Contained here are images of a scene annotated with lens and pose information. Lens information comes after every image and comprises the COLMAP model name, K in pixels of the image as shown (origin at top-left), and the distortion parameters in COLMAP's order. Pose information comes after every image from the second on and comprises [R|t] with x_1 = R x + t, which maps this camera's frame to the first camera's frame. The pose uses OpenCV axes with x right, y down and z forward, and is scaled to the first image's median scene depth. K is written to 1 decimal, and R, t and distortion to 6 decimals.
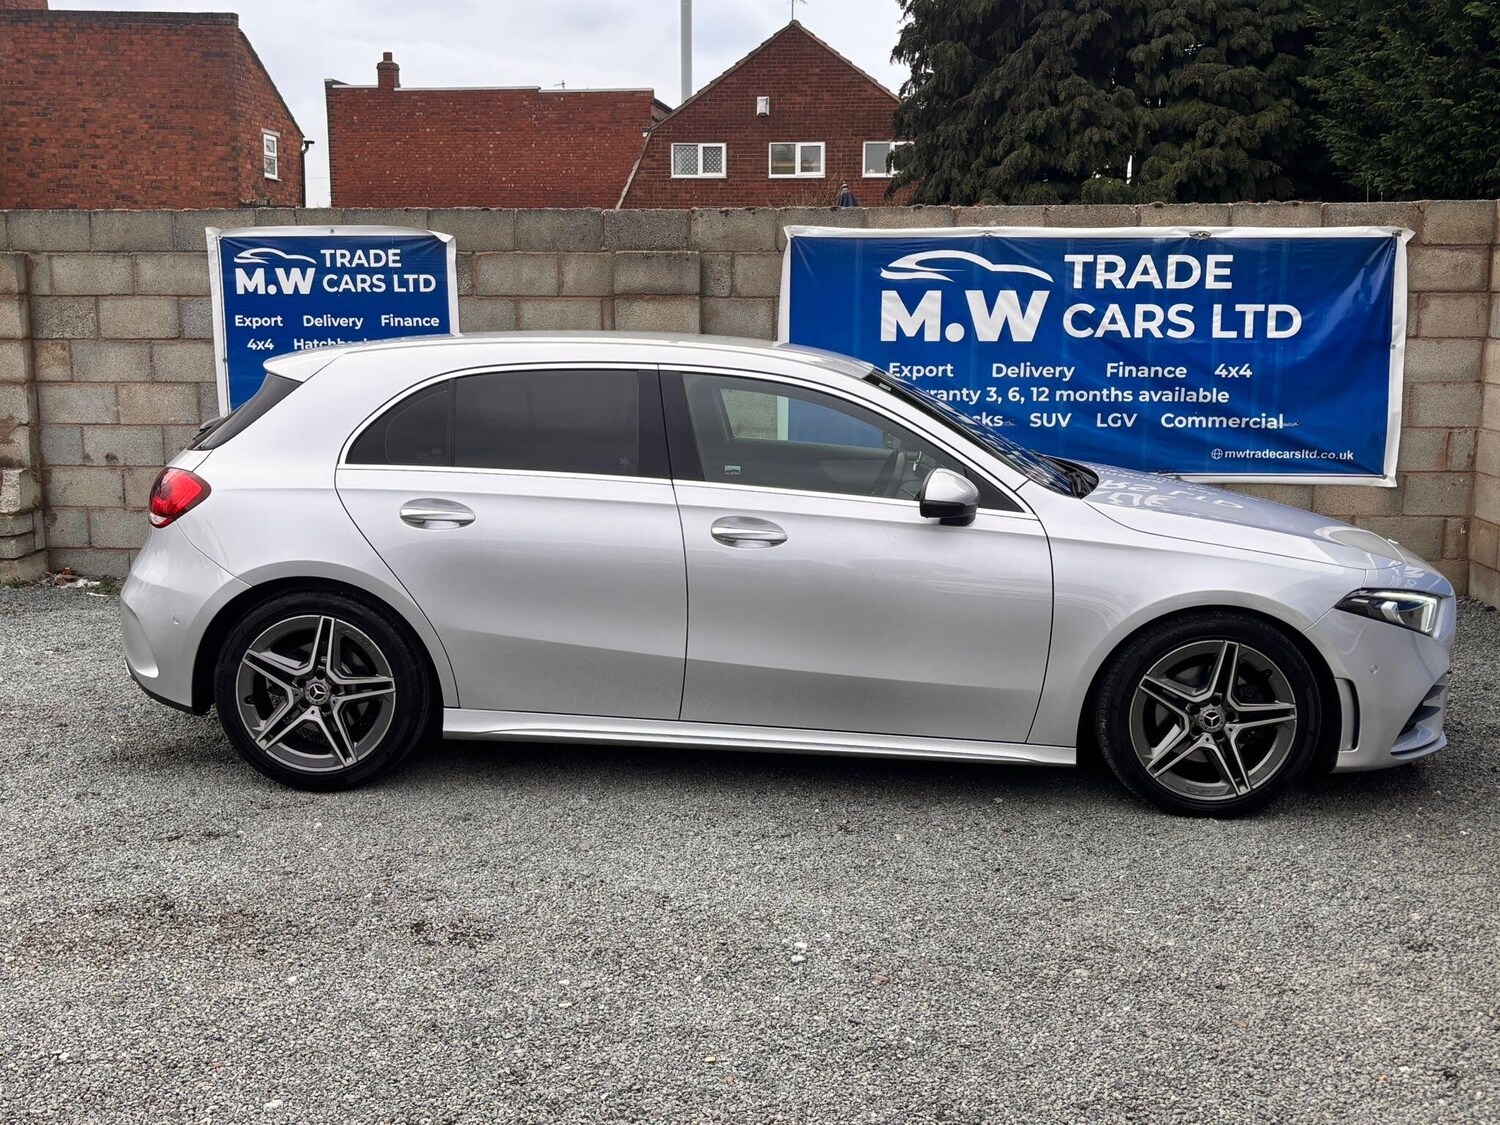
lens RADIAL K [[1598.7, 0, 673.0], [0, 1598.7, 582.4], [0, 0, 1]] dist [0.025948, 0.000000]
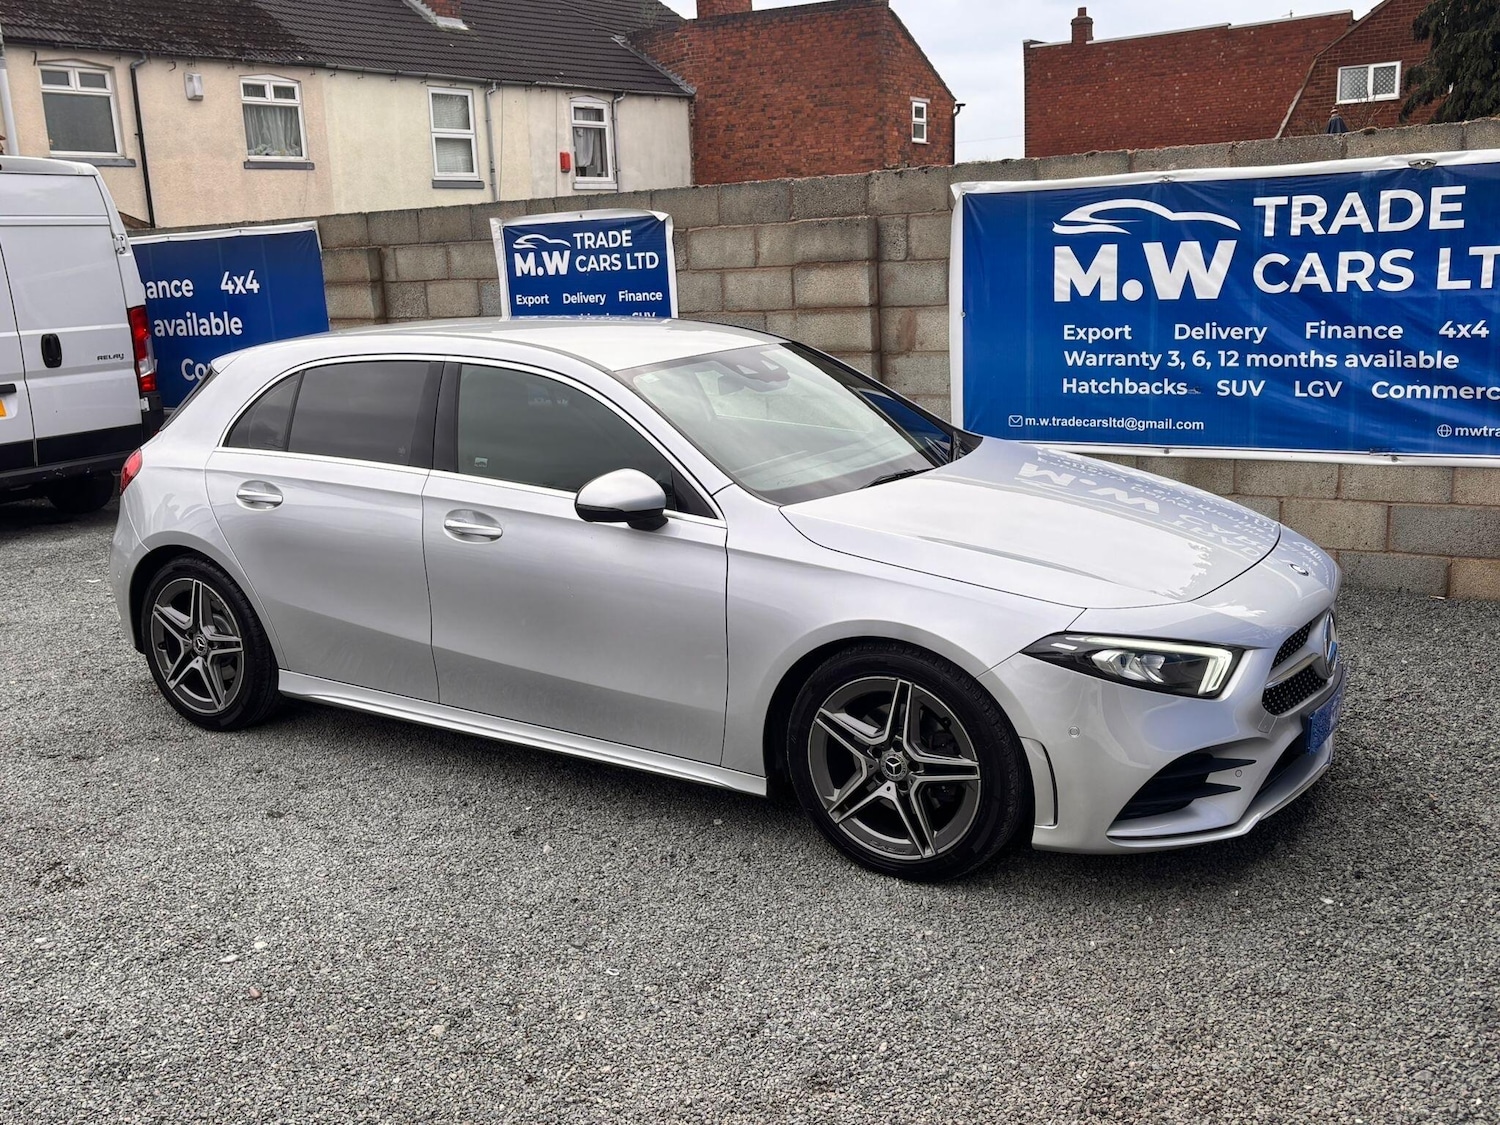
lens RADIAL K [[1441.3, 0, 706.9], [0, 1441.3, 567.4], [0, 0, 1]] dist [0.013774, 0.000000]
pose [[0.876250, 0.061485, -0.477918, 0.368664], [-0.038349, 0.997578, 0.058030, -0.038339], [0.480328, -0.032521, 0.876486, 0.162892]]
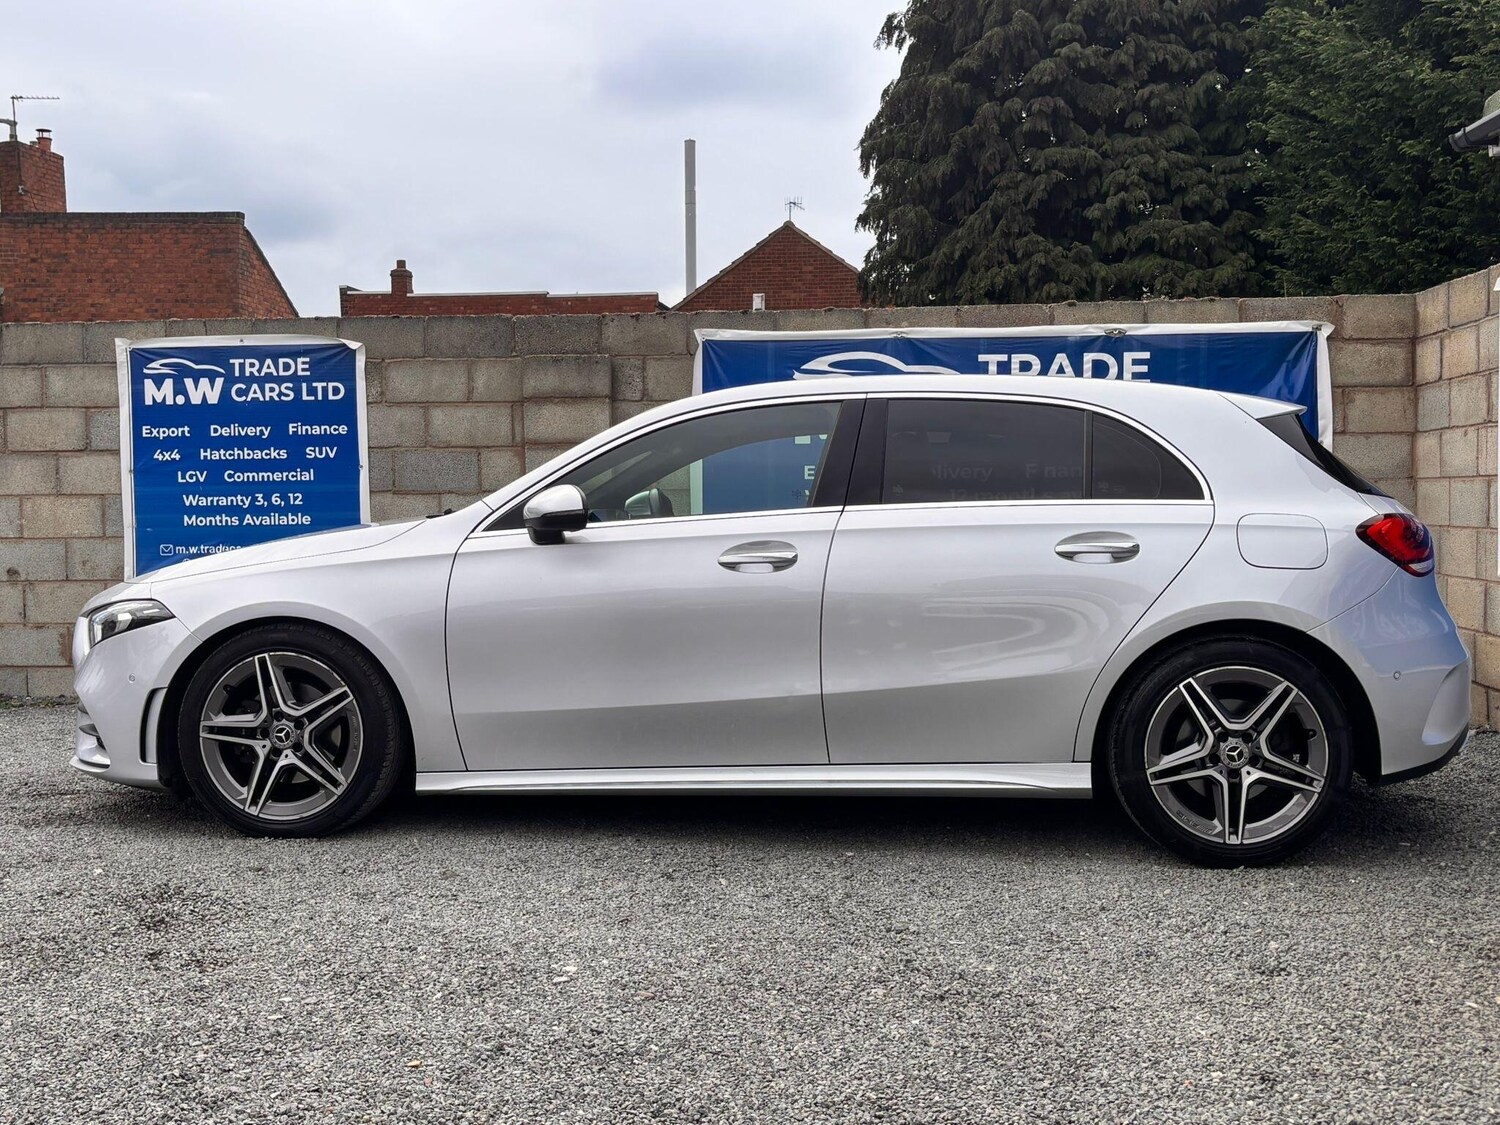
lens RADIAL K [[1598.7, 0, 673.7], [0, 1598.7, 582.1], [0, 0, 1]] dist [0.025948, 0.000000]
pose [[0.999801, -0.004381, -0.019487, 0.075802], [0.001707, 0.990825, -0.135141, 0.065508], [0.019900, 0.135081, 0.990635, 0.044444]]
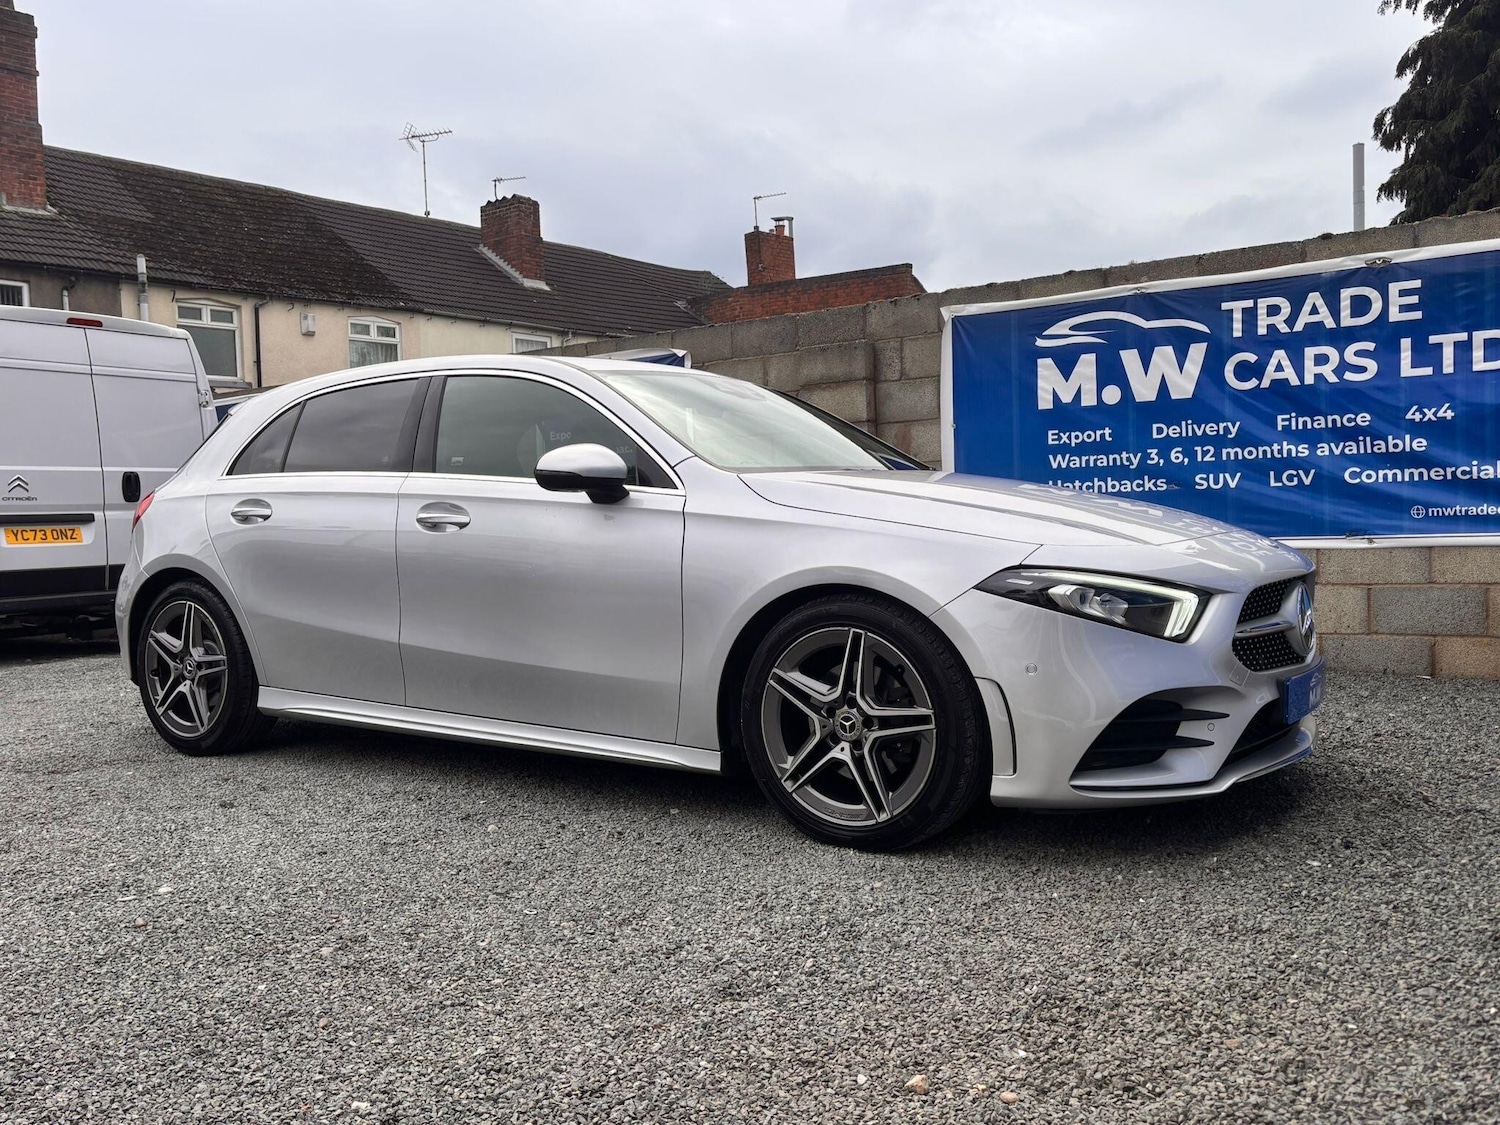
lens RADIAL K [[1287.9, 0, 725.5], [0, 1287.9, 568.6], [0, 0, 1]] dist [0.022130, -0.017471]
pose [[0.861912, -0.008486, -0.506987, 0.372304], [-0.058606, 0.991492, -0.116230, 0.051753], [0.503659, 0.129892, 0.854081, 0.234115]]
